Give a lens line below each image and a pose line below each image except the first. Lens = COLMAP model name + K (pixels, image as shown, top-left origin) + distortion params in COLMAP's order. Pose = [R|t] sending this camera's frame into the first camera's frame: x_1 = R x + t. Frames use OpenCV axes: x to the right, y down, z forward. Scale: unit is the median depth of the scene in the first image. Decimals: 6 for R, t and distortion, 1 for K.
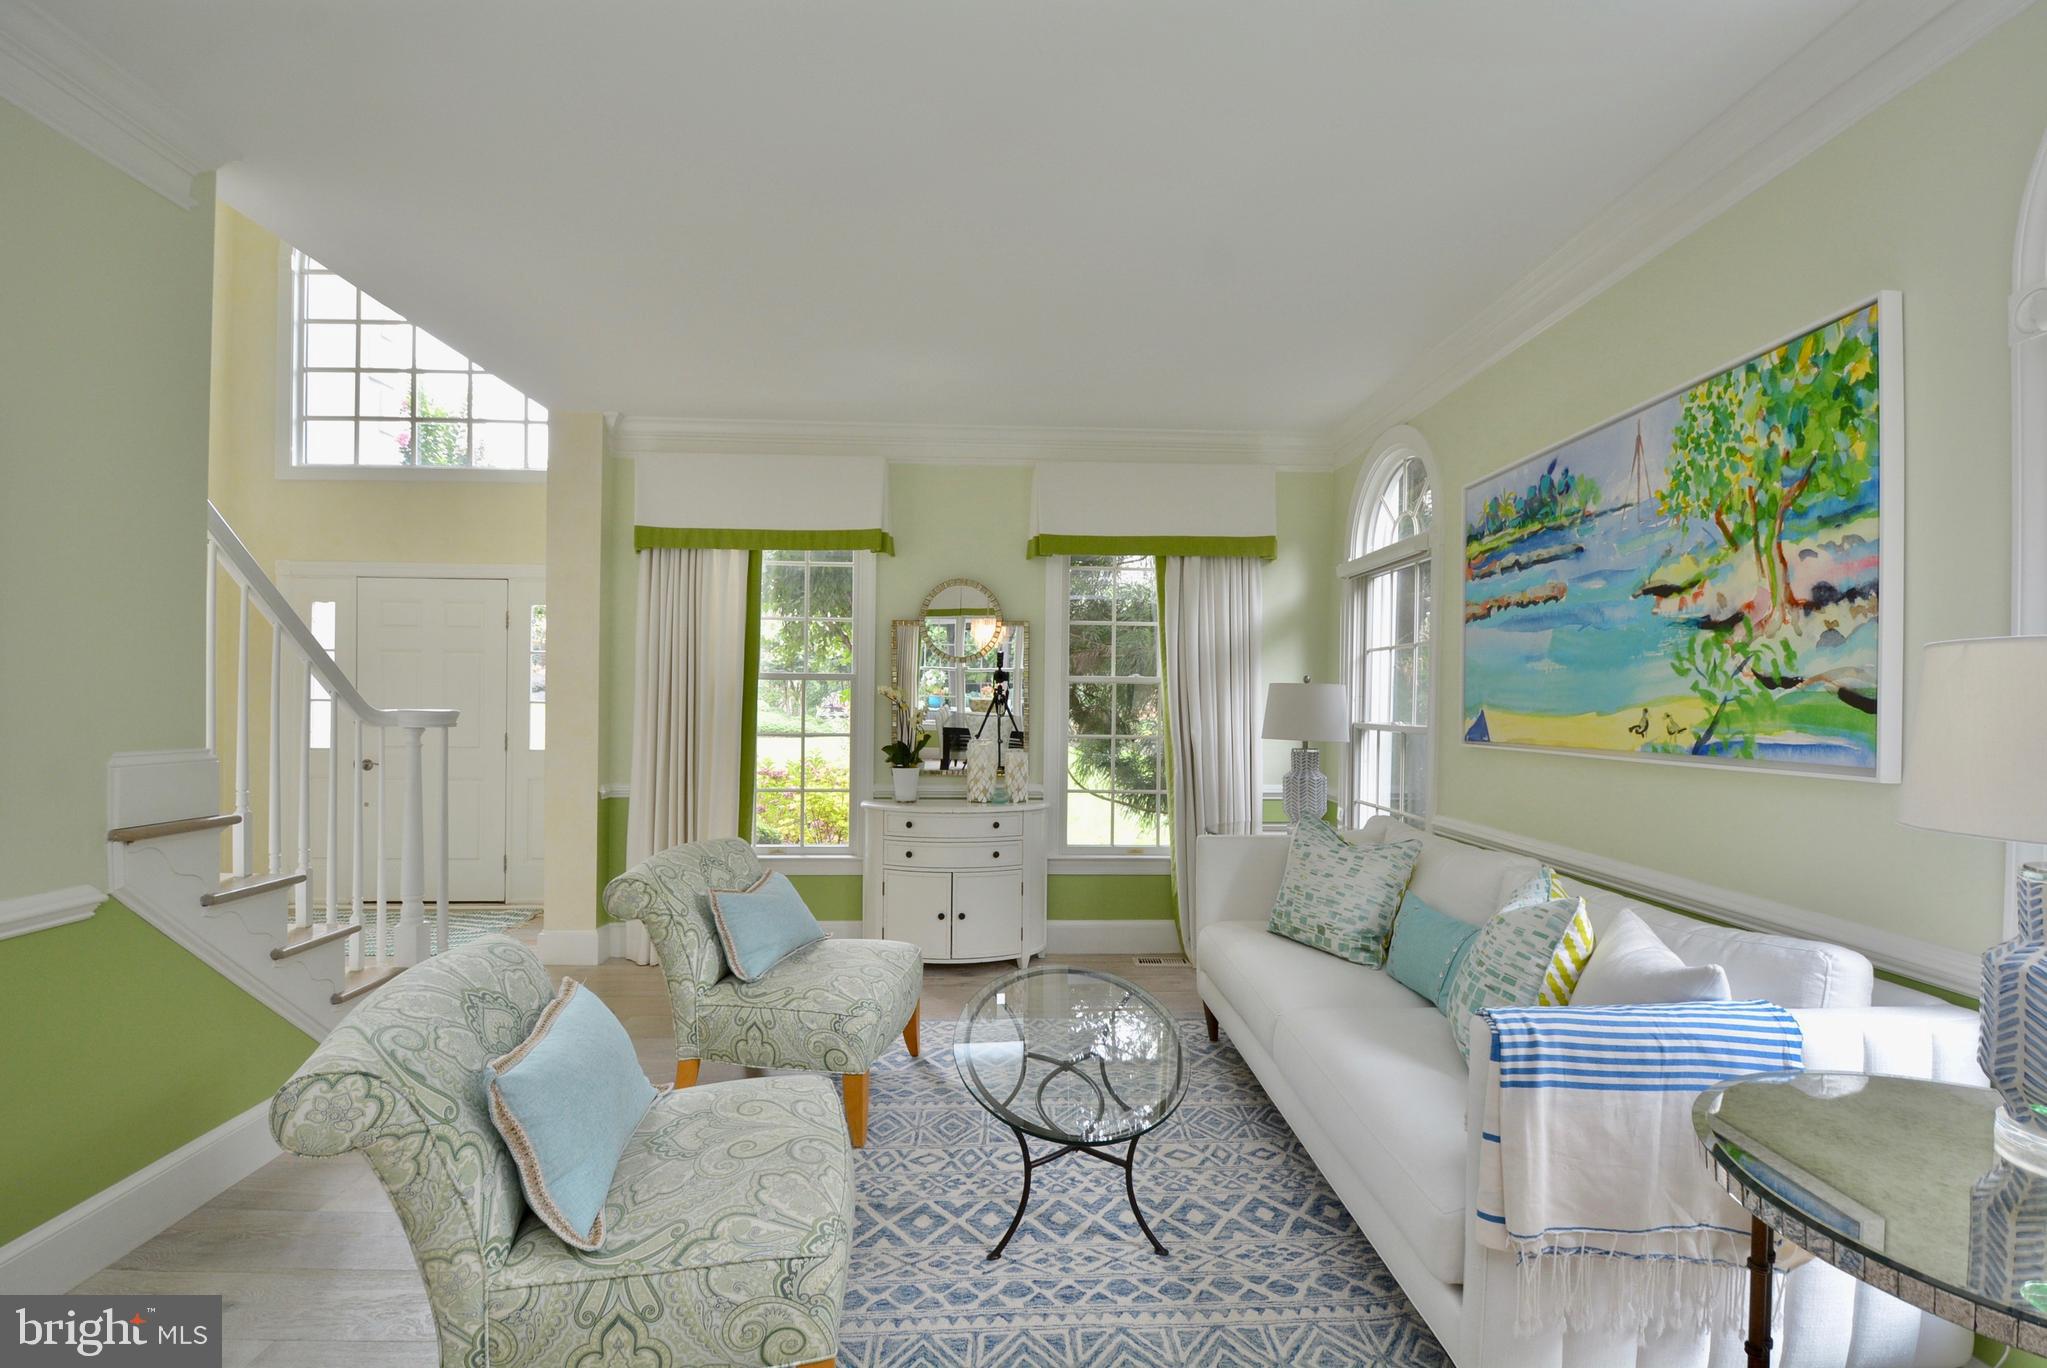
lens RADIAL K [[898.8, 0, 1043.3], [0, 898.8, 708.3], [0, 0, 1]] dist [0.012314, -0.015127]
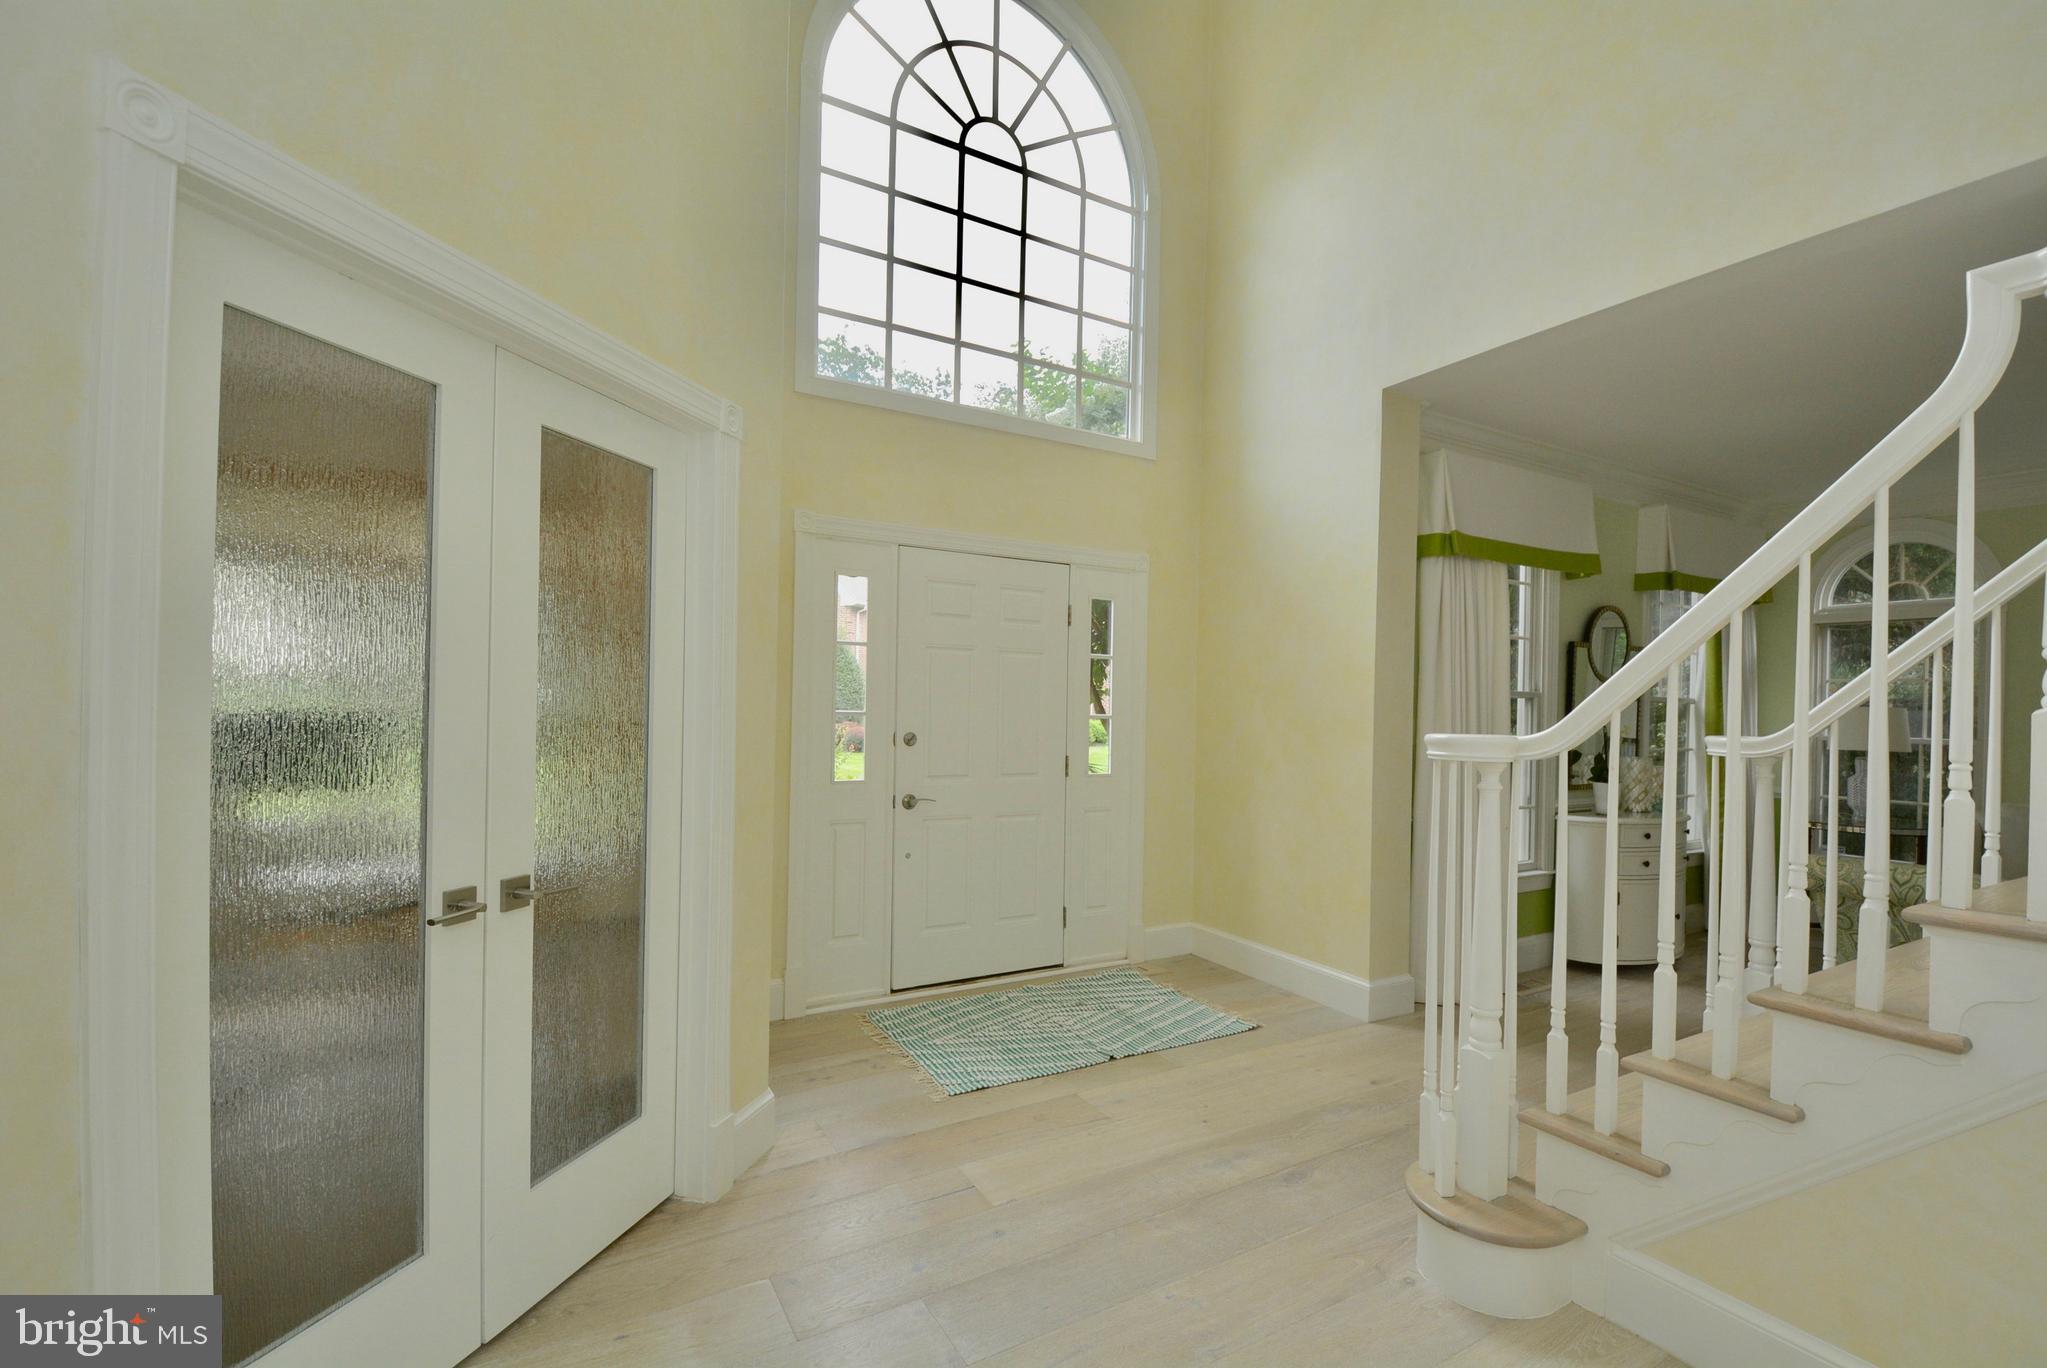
lens RADIAL K [[898.8, 0, 1043.3], [0, 898.8, 708.3], [0, 0, 1]] dist [0.012314, -0.015127]
pose [[0.882319, 0.003563, 0.470638, -1.239695], [-0.003999, 0.999992, -0.000073, -0.017401], [-0.470634, -0.001818, 0.882327, 0.374344]]
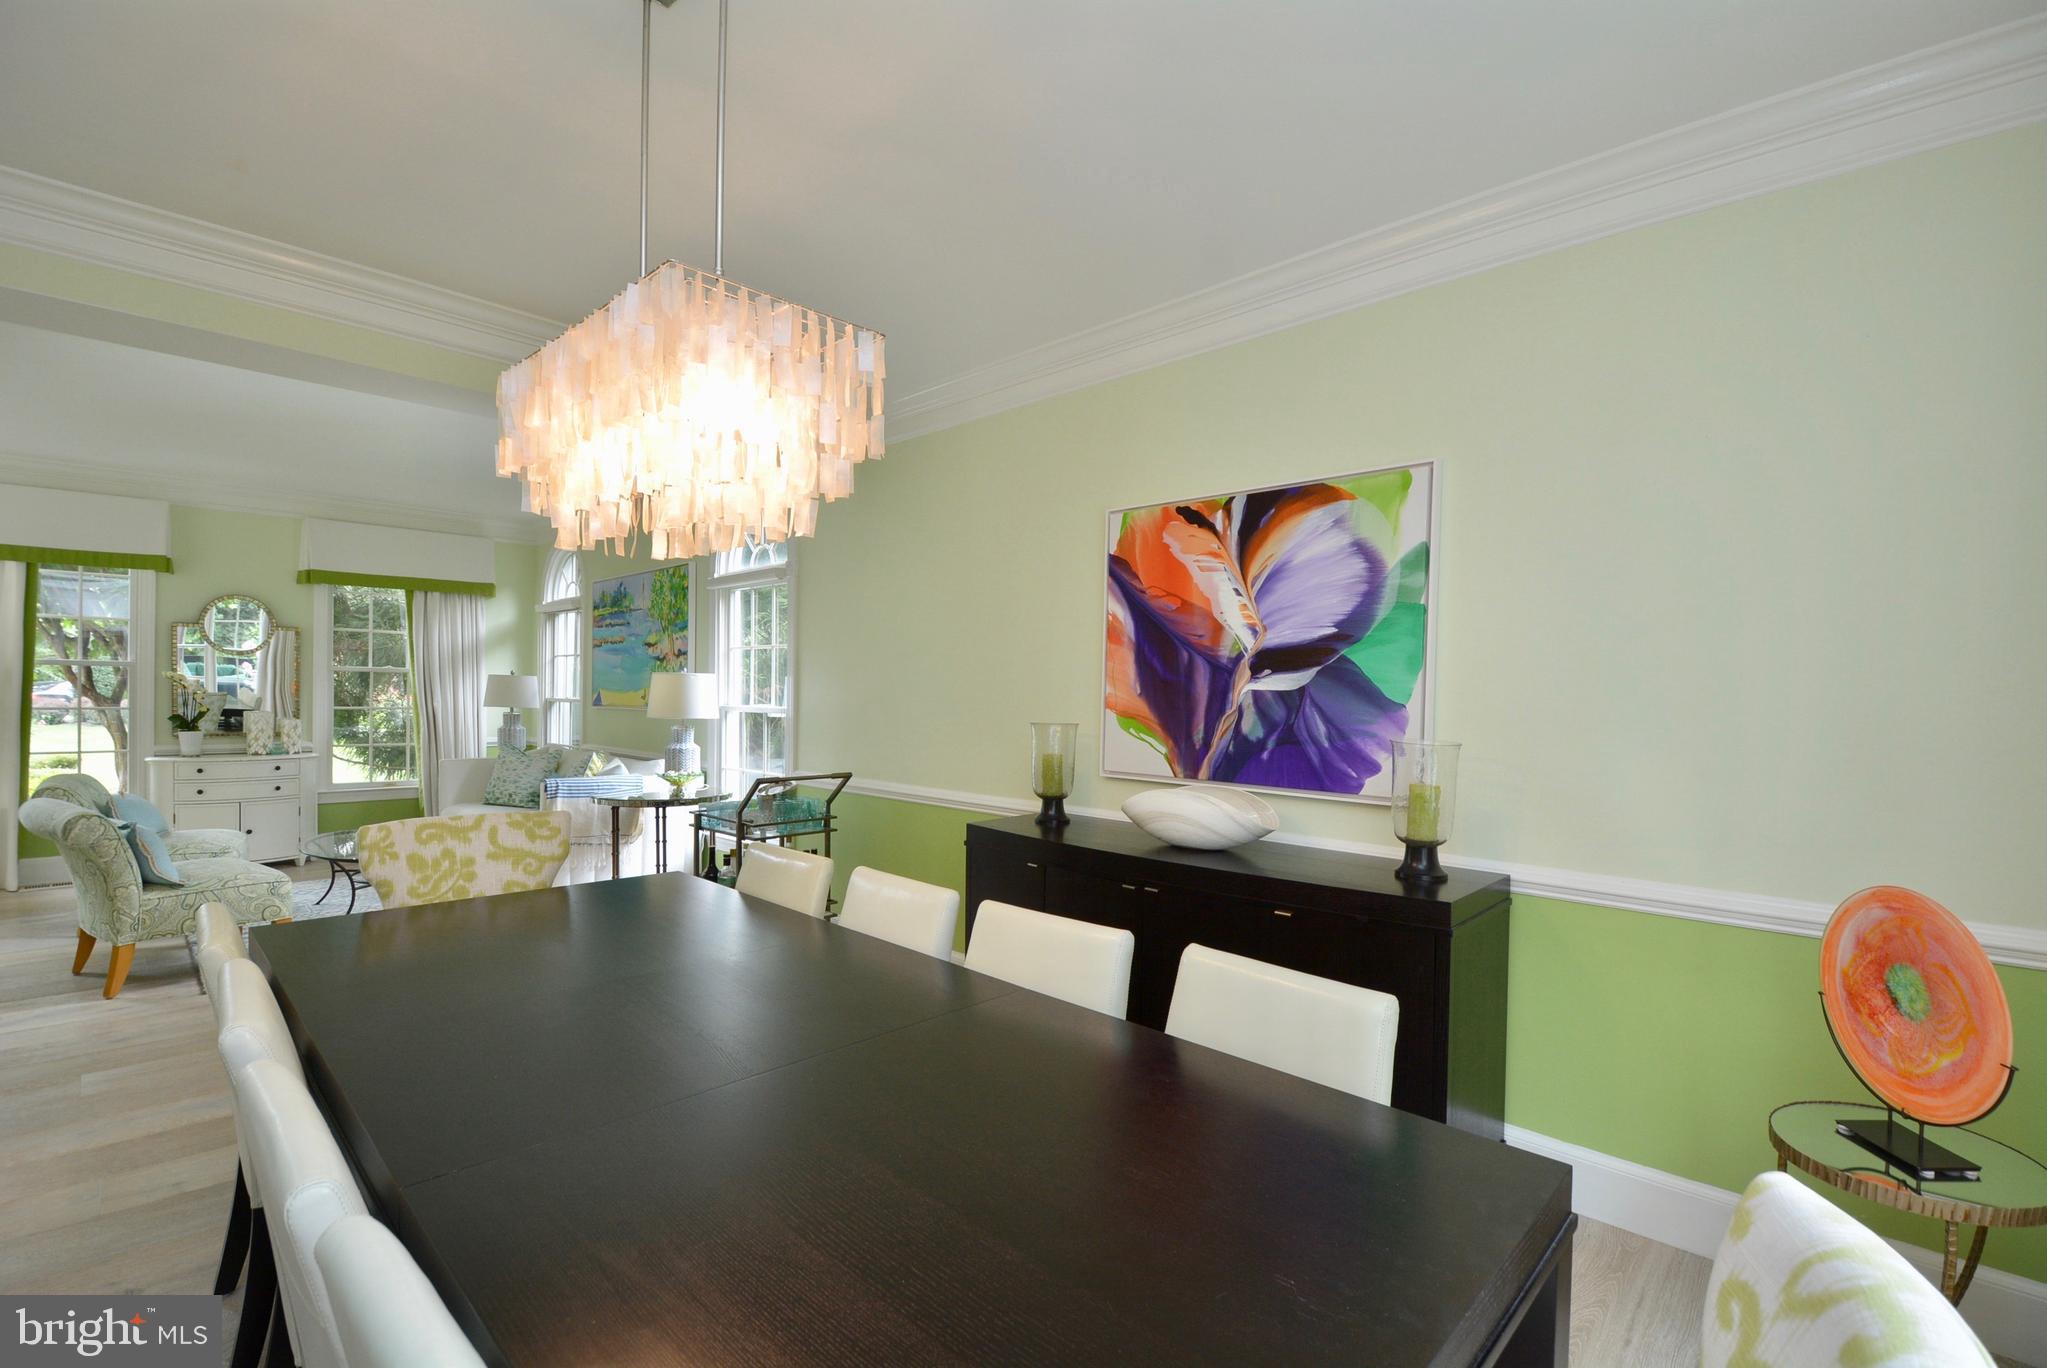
lens RADIAL K [[898.8, 0, 1043.3], [0, 898.8, 708.3], [0, 0, 1]] dist [0.012314, -0.015127]
pose [[0.722300, -0.009995, 0.691508, -0.160678], [-0.002413, 0.999853, 0.016972, 0.004057], [-0.691576, -0.013928, 0.722170, -0.903629]]
